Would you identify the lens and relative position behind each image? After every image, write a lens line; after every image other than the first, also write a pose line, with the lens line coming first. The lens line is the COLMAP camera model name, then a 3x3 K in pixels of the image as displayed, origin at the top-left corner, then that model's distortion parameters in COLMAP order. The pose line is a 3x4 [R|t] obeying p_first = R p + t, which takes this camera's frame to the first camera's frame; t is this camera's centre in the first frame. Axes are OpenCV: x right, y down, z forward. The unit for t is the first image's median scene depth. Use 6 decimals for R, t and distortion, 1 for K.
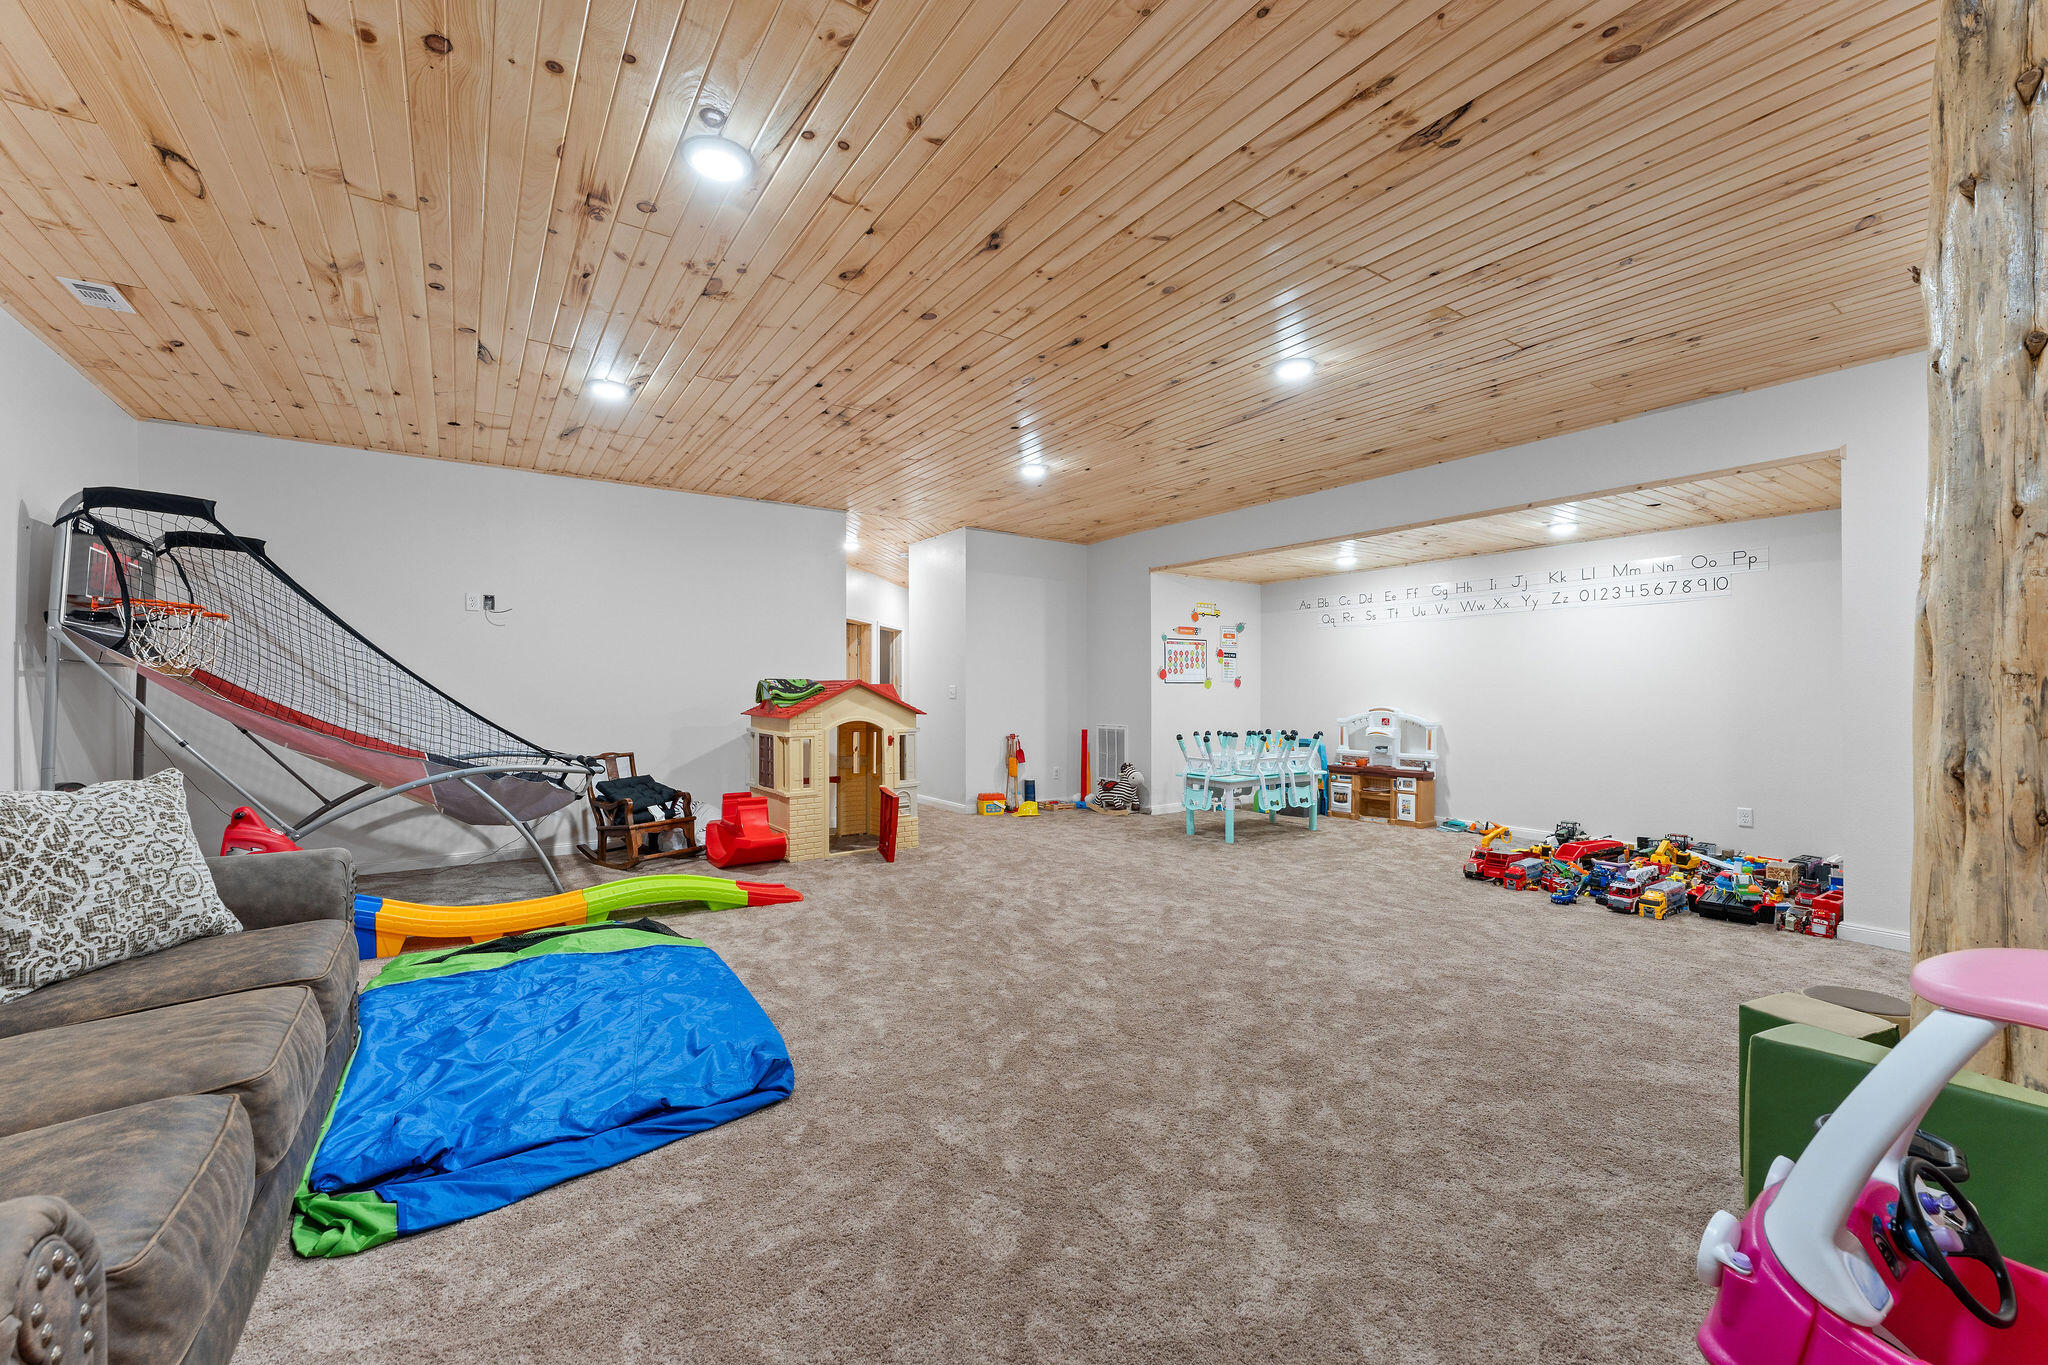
lens RADIAL K [[812.4, 0, 1020.4], [0, 812.4, 689.1], [0, 0, 1]] dist [0.001550, -0.000083]
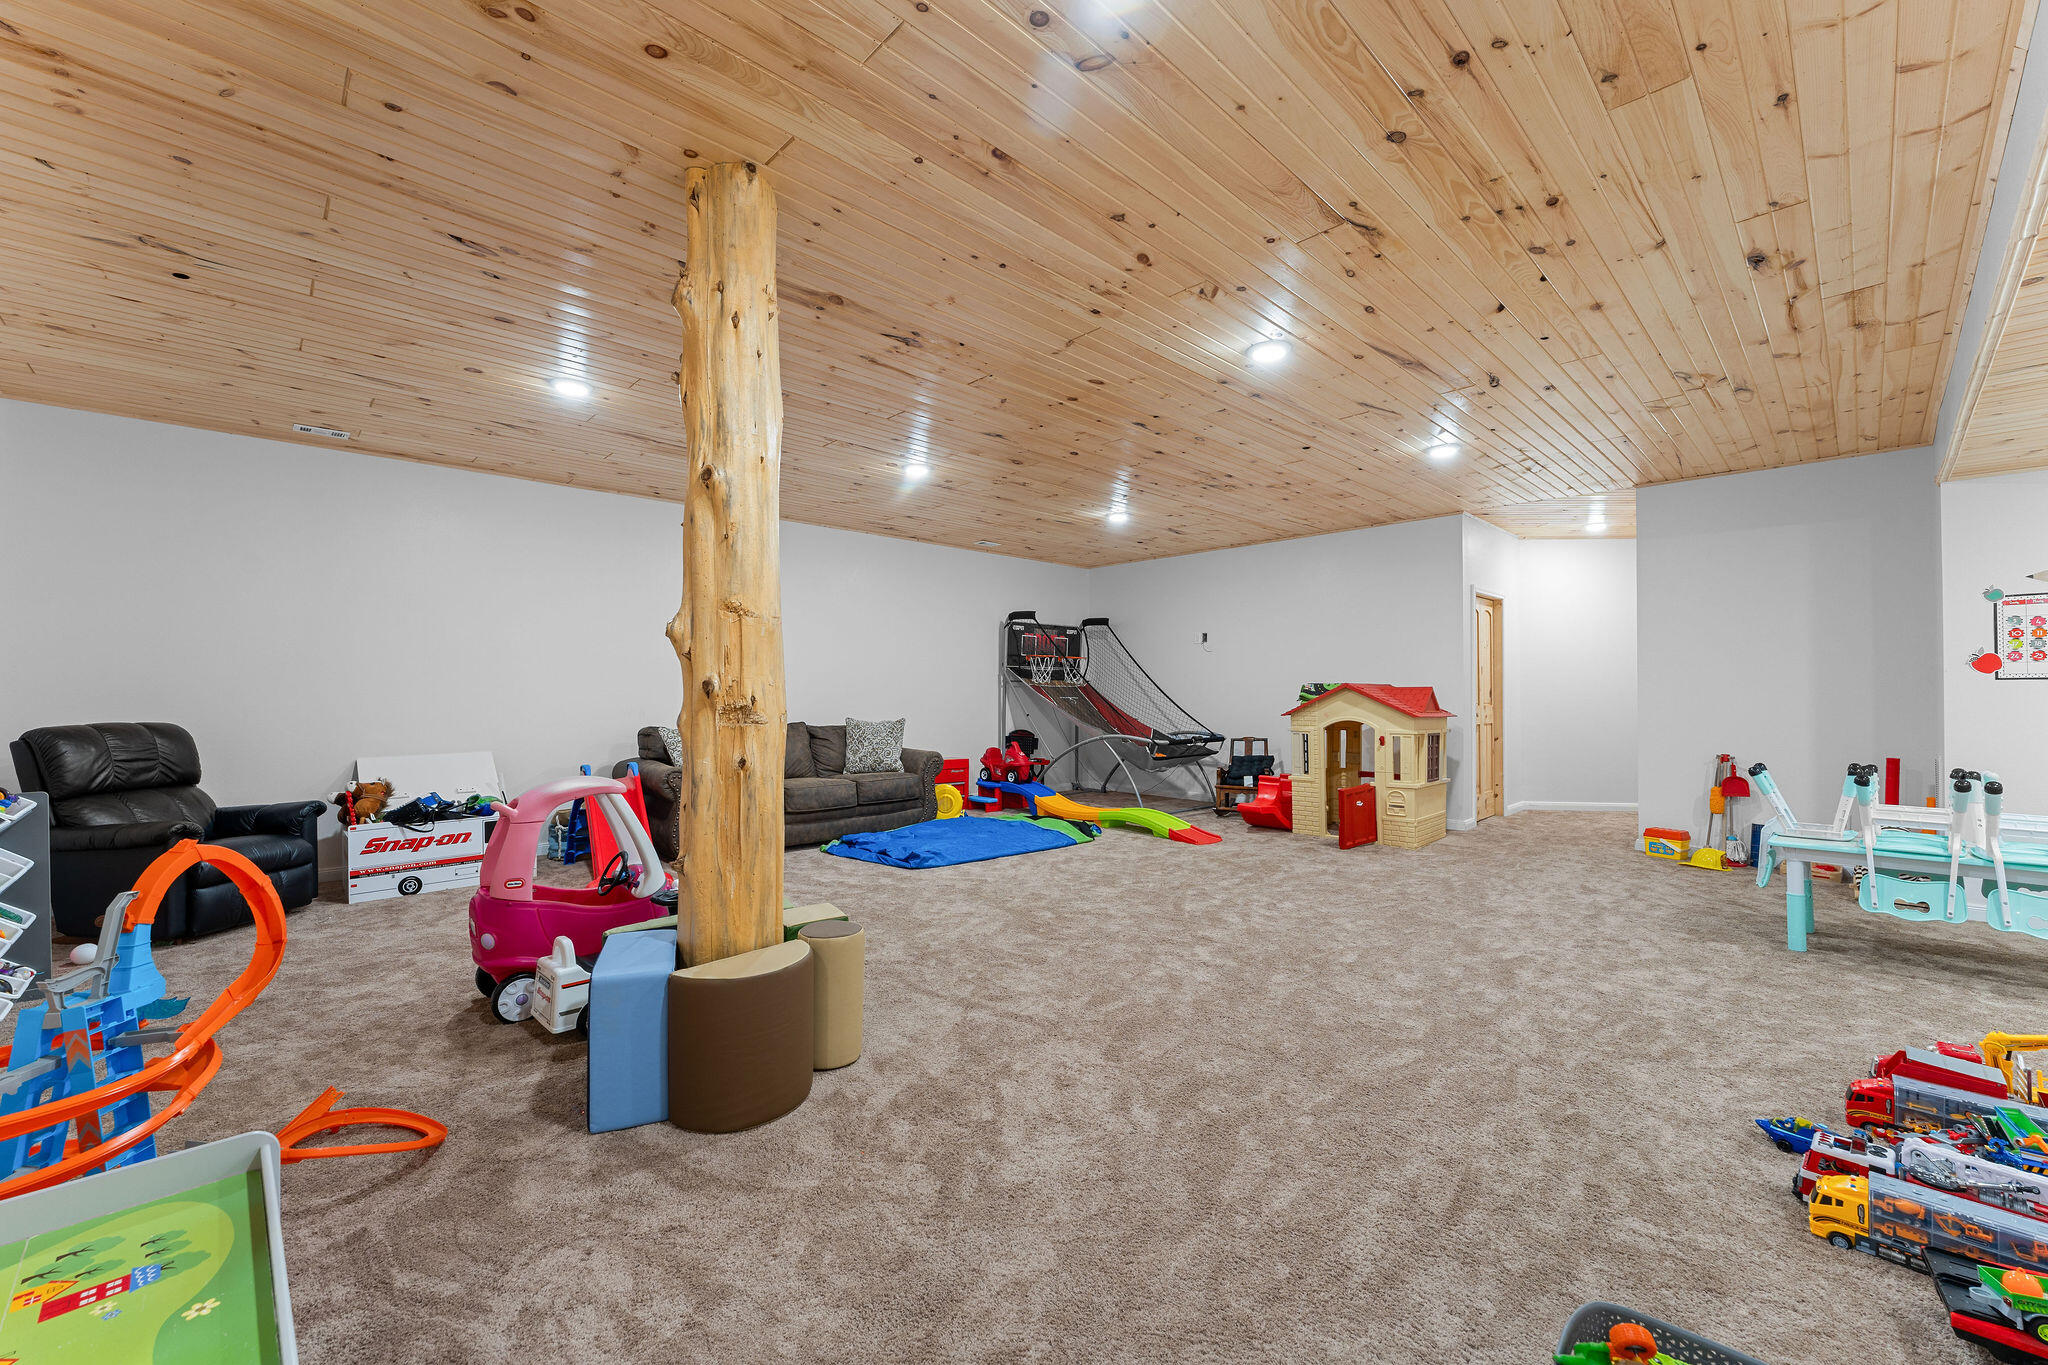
lens RADIAL K [[812.4, 0, 1014.7], [0, 812.4, 688.2], [0, 0, 1]] dist [0.001550, -0.000083]
pose [[0.150339, -0.005547, -0.988619, 0.831373], [0.001696, 0.999984, -0.005353, 0.000329], [0.988633, -0.000872, 0.150346, 0.381830]]
